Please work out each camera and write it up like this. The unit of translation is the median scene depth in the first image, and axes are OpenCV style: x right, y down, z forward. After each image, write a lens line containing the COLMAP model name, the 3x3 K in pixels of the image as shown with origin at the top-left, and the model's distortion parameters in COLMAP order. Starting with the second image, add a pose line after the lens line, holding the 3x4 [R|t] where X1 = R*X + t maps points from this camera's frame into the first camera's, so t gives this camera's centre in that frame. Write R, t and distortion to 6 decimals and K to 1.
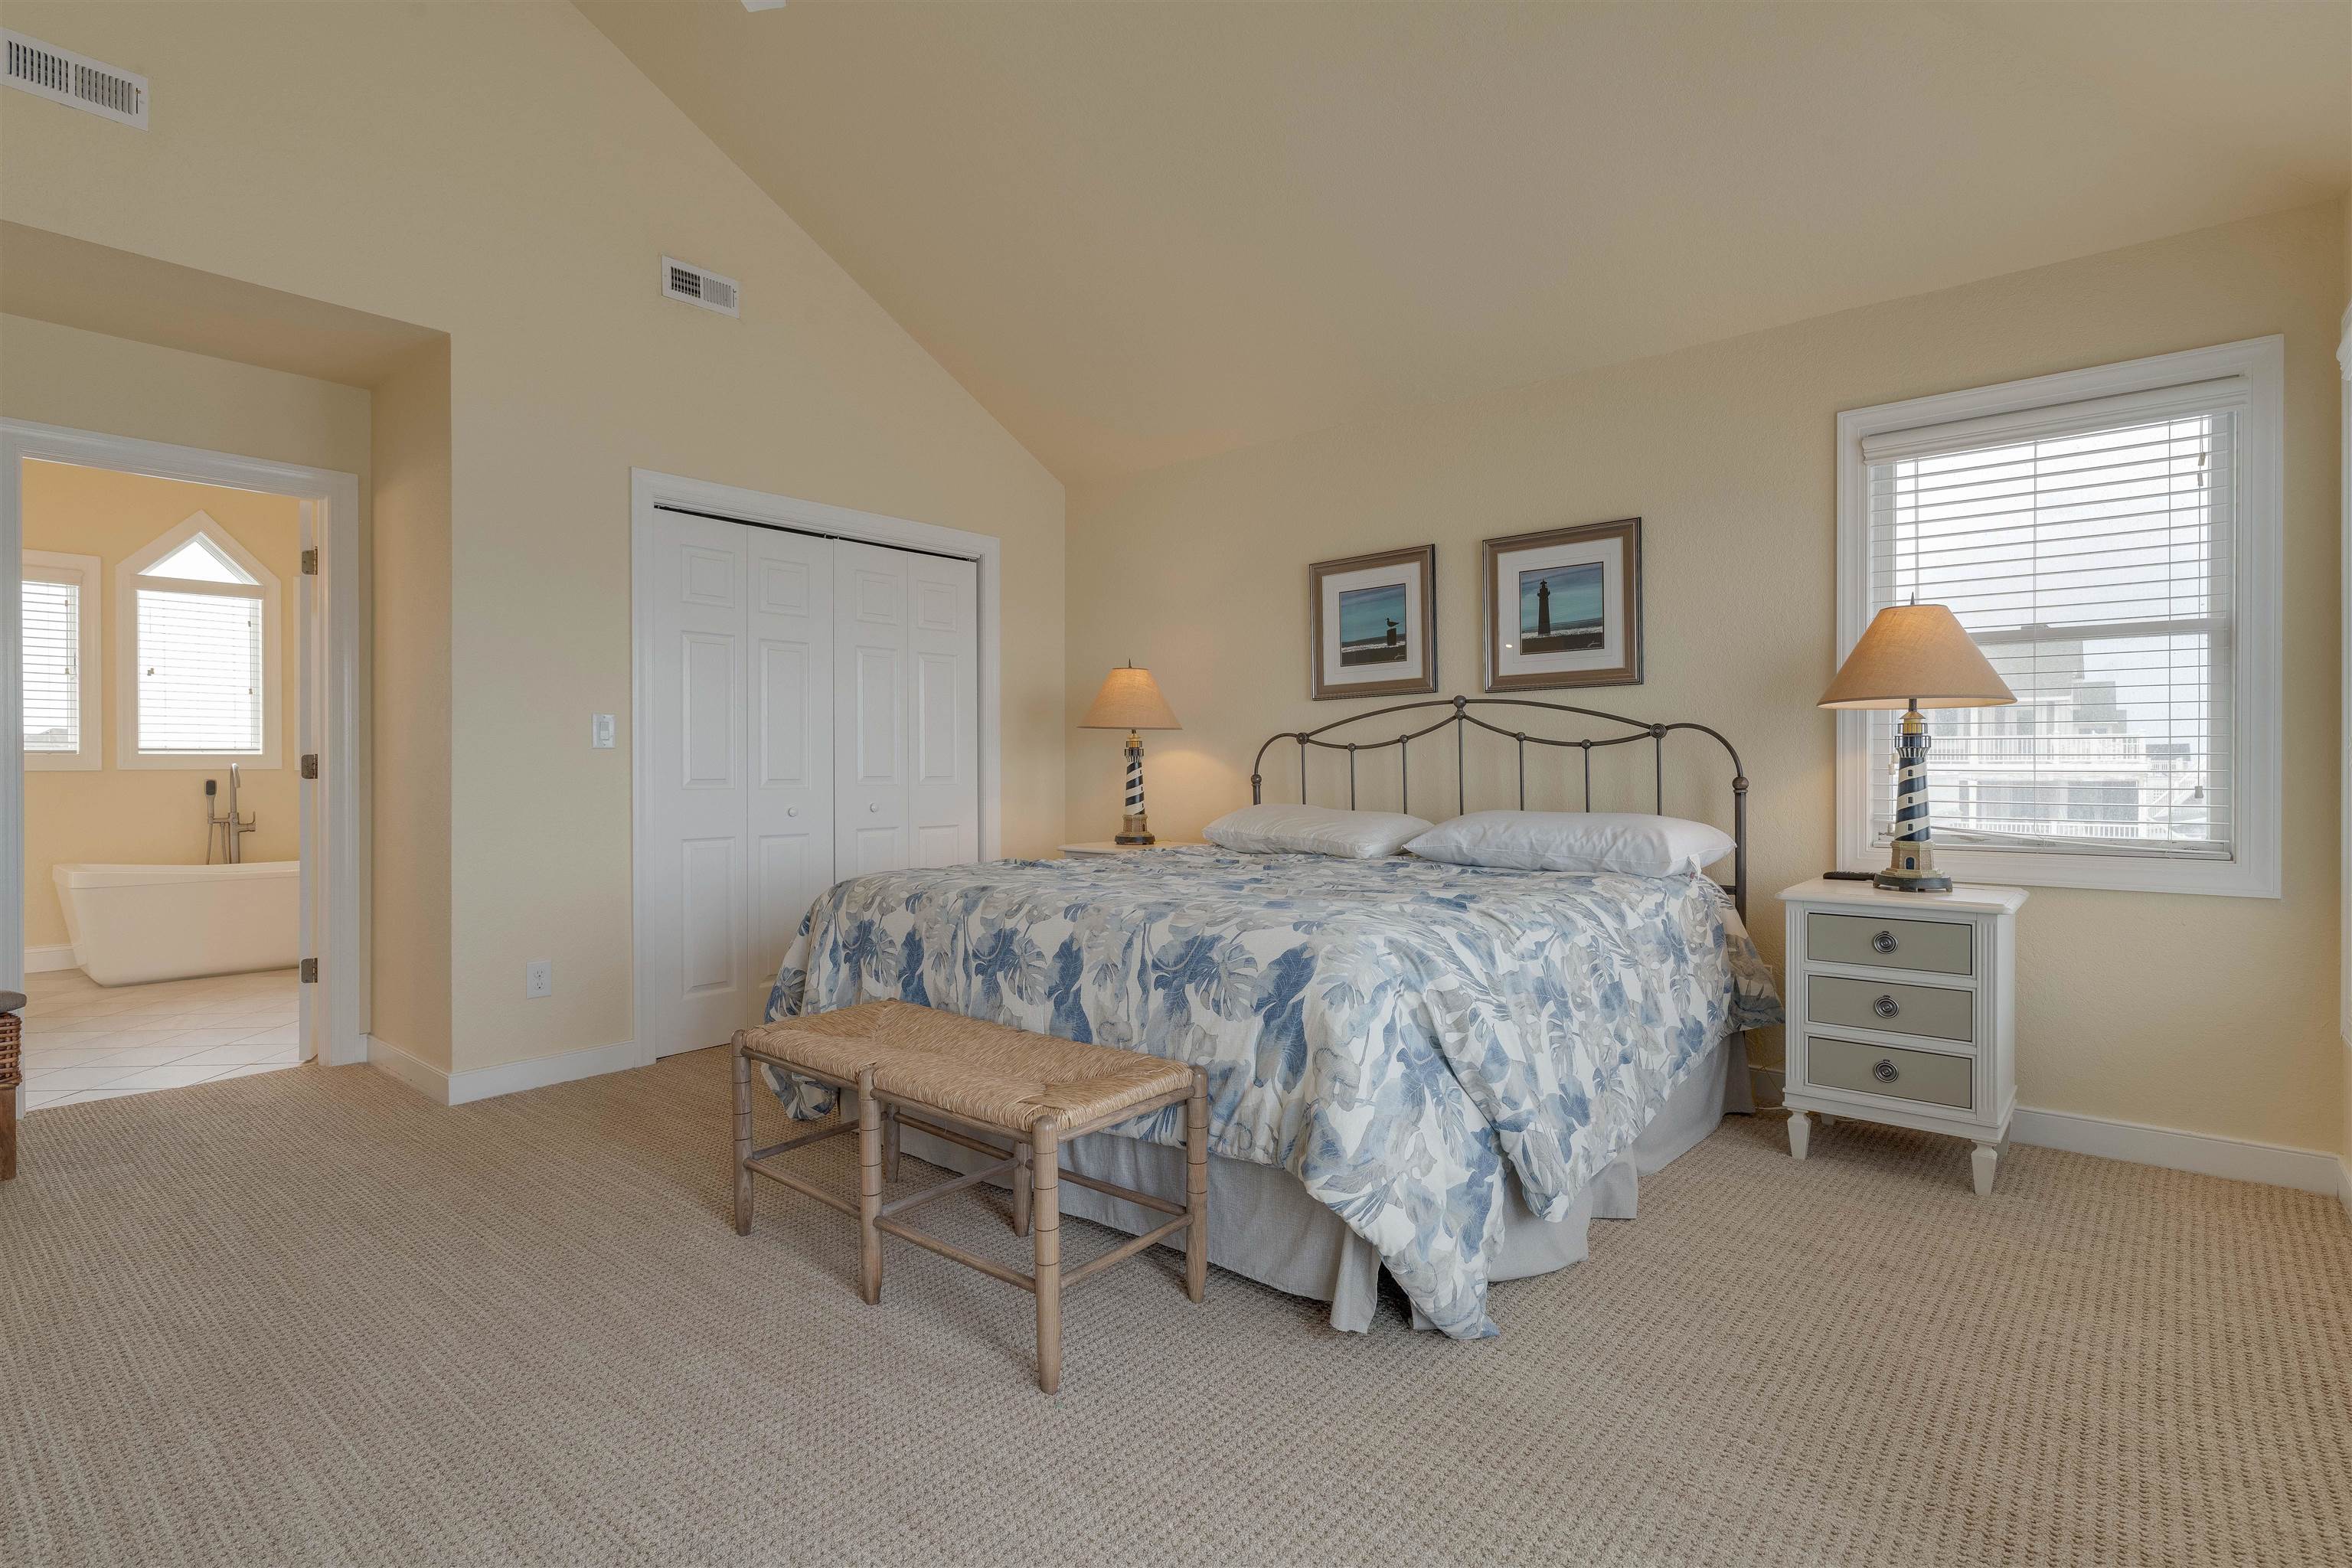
lens RADIAL K [[1127.6, 0, 1172.4], [0, 1127.6, 767.6], [0, 0, 1]] dist [0.001379, 0.000991]
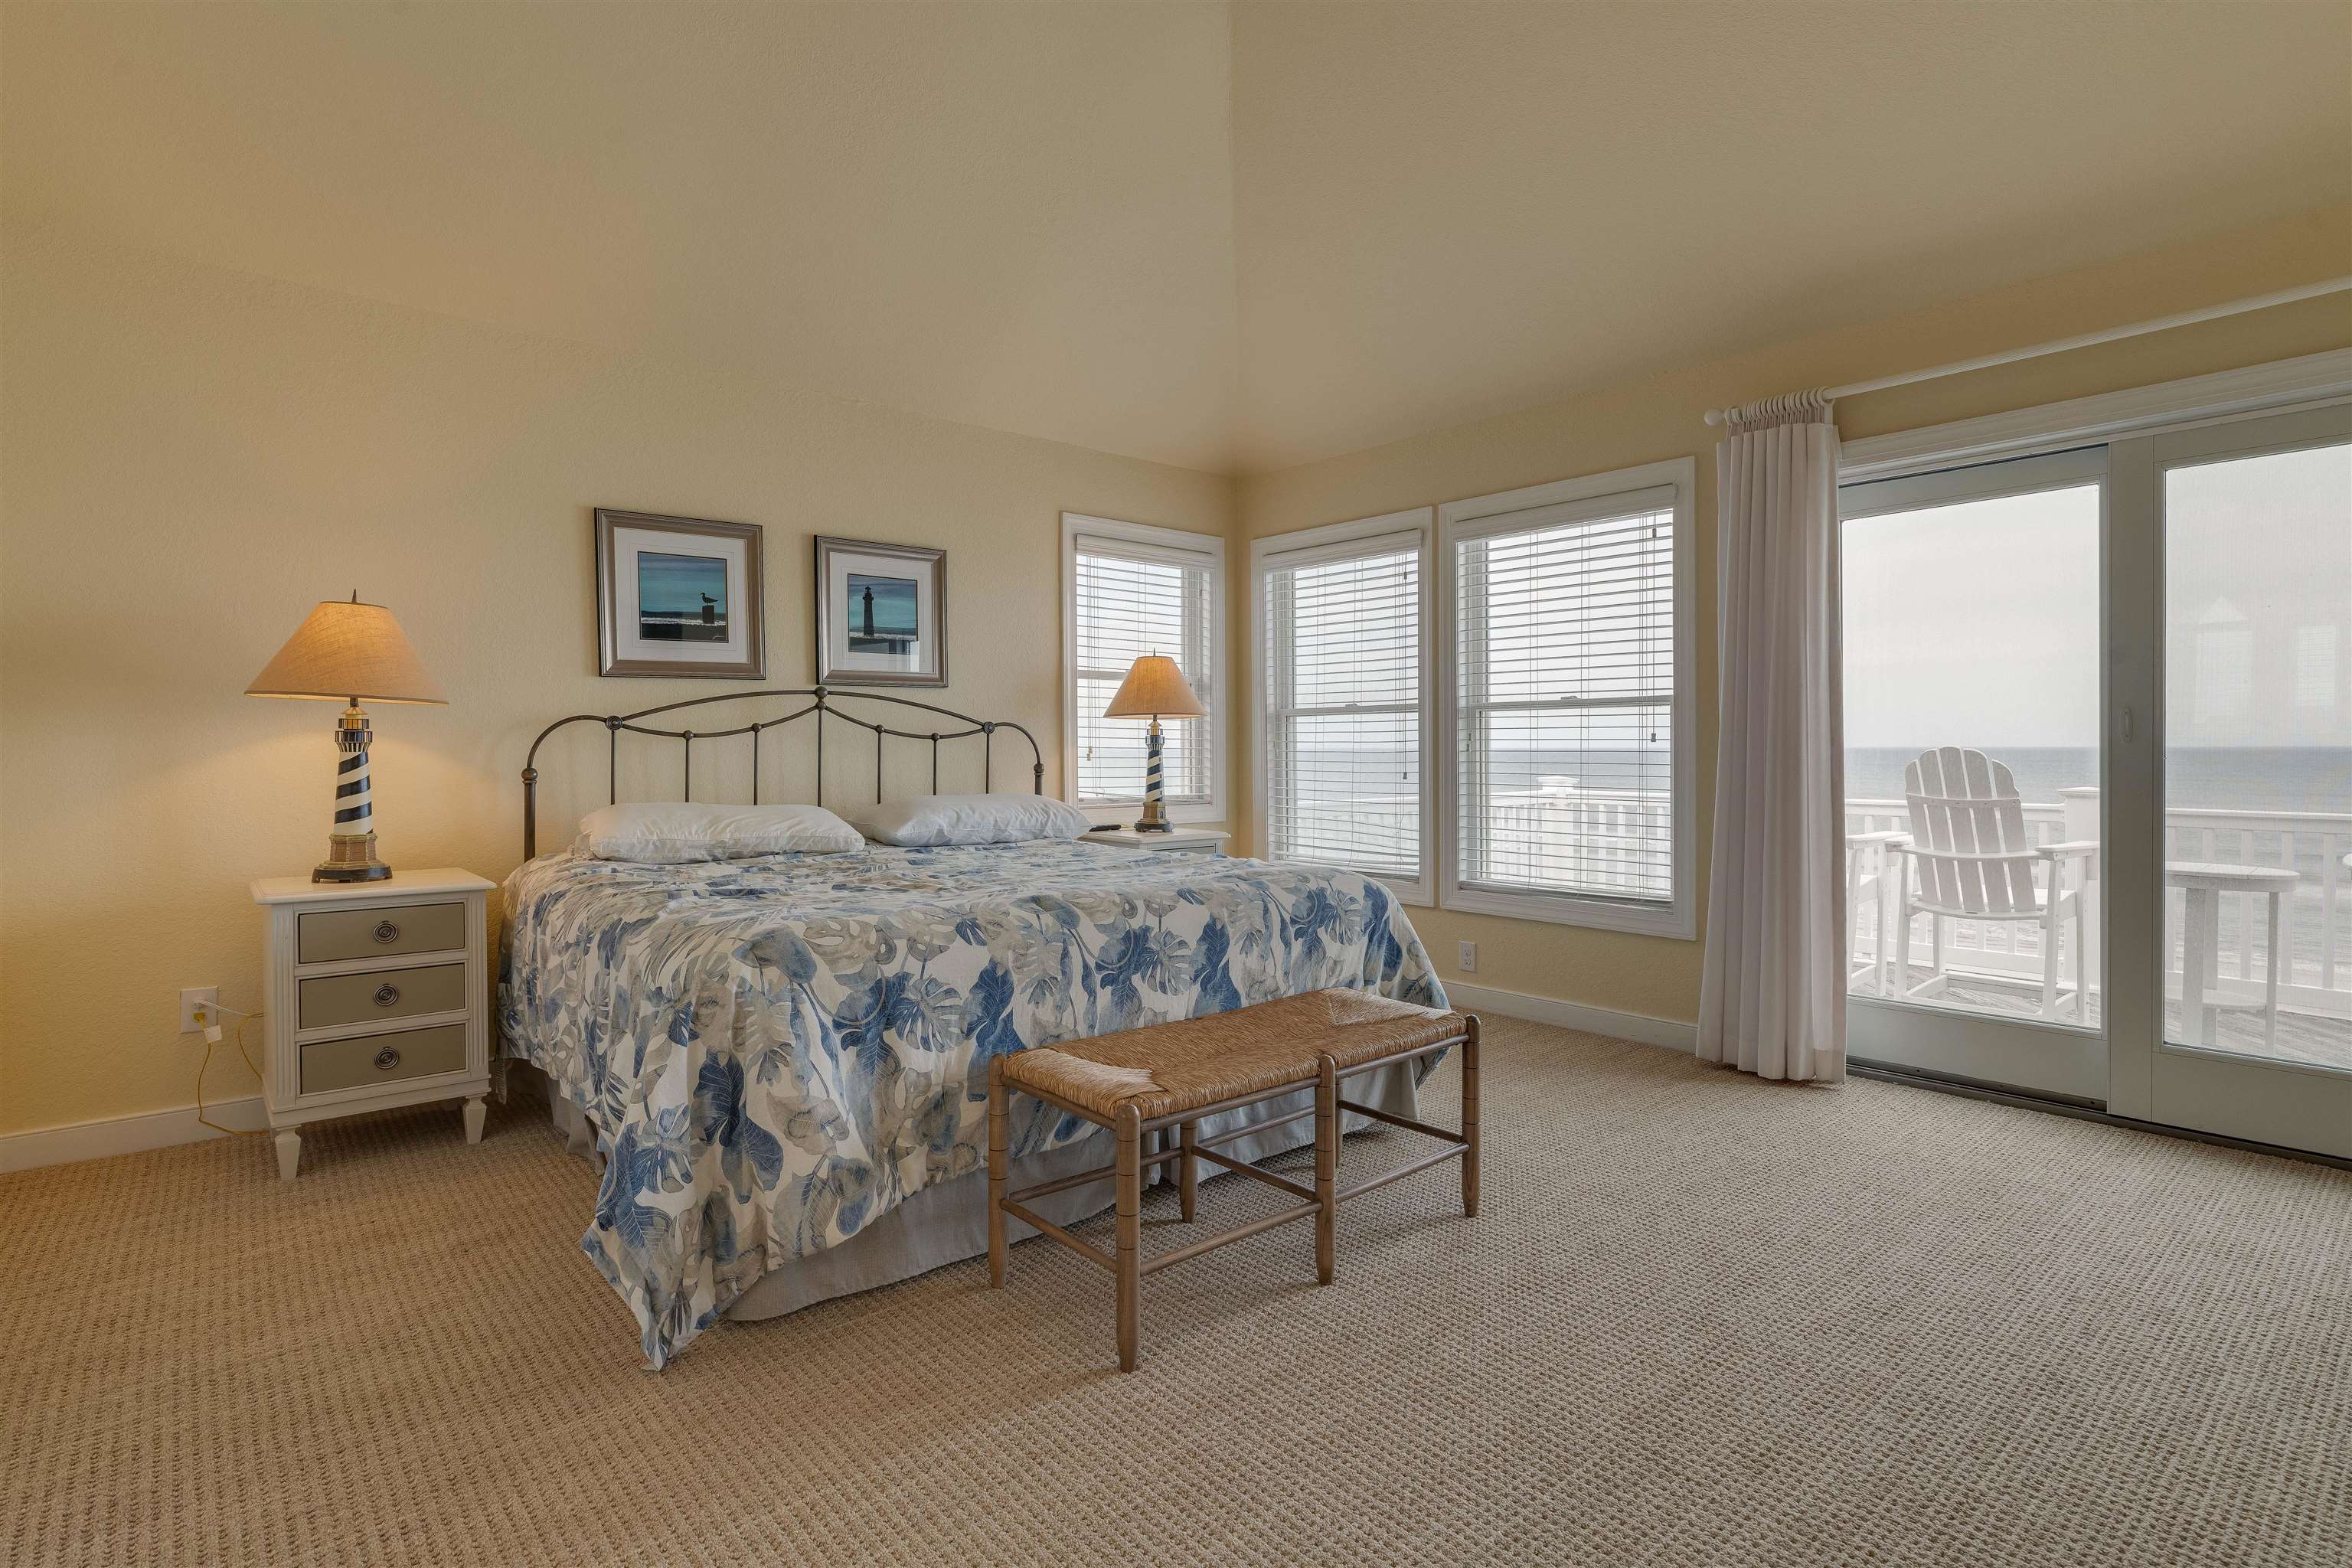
lens RADIAL K [[1159.7, 0, 1157.1], [0, 1159.7, 748.7], [0, 0, 1]] dist [-0.001118, 0.001570]
pose [[0.166244, 0.002076, 0.986082, -0.754860], [0.002666, 0.999993, -0.002555, -0.004861], [-0.986081, 0.003054, 0.166238, 0.553627]]
